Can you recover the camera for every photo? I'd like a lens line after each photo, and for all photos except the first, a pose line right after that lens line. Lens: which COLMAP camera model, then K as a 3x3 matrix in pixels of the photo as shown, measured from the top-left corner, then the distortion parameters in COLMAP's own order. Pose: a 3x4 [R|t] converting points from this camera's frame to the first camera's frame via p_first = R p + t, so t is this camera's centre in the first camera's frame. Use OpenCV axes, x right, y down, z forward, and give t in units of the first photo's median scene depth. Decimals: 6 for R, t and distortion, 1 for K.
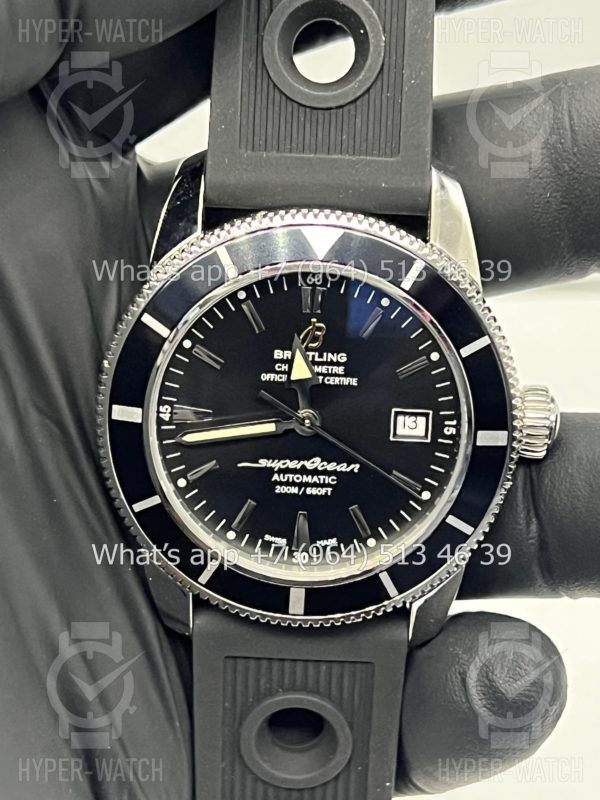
lens RADIAL K [[1806.9, 0, 300.0], [0, 1806.9, 400.0], [0, 0, 1]] dist [0.009471, 9.852298]
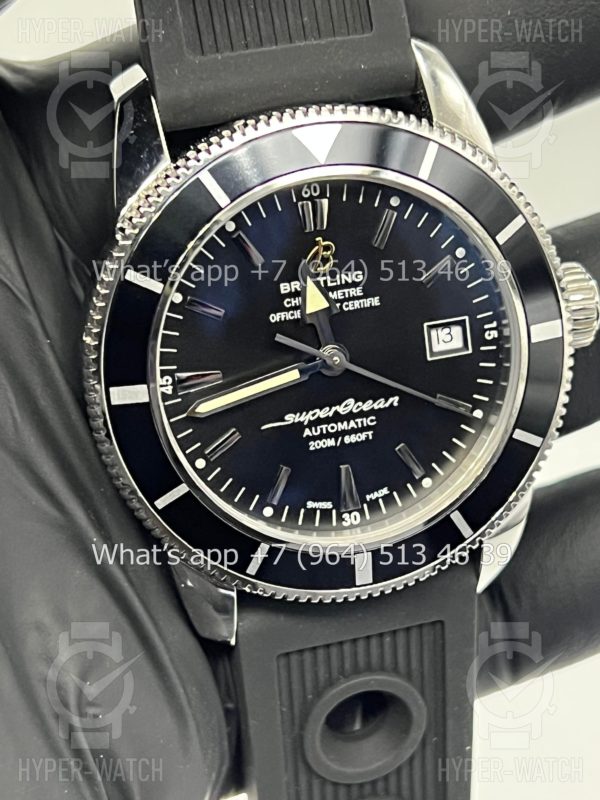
lens RADIAL K [[1776.4, 0, 300.0], [0, 1776.4, 400.0], [0, 0, 1]] dist [0.147088, 0.253325]
pose [[0.955504, -0.216046, 0.200839, -0.181596], [0.215225, 0.976213, 0.026183, 0.005503], [-0.201719, 0.018208, 0.979274, 0.187460]]
